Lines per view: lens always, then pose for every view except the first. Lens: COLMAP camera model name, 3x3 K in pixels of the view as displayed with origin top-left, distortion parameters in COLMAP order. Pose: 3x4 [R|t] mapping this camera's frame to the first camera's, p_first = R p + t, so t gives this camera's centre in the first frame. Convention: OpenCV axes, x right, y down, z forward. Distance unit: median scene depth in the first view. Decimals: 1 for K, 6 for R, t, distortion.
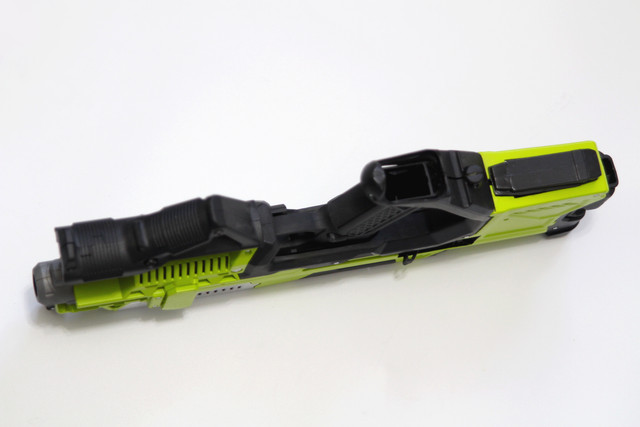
lens RADIAL K [[1391.6, 0, 320.0], [0, 1391.6, 213.5], [0, 0, 1]] dist [-0.045087, 0.244012]
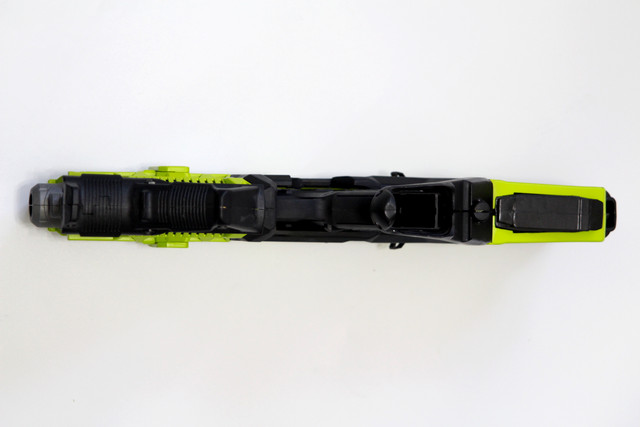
lens RADIAL K [[1391.6, 0, 320.0], [0, 1391.6, 213.5], [0, 0, 1]] dist [-0.045087, 0.244012]
pose [[0.969030, 0.239072, 0.061858, -0.064177], [-0.246850, 0.944722, 0.215791, -0.214666], [-0.006849, -0.224378, 0.974478, 0.018112]]
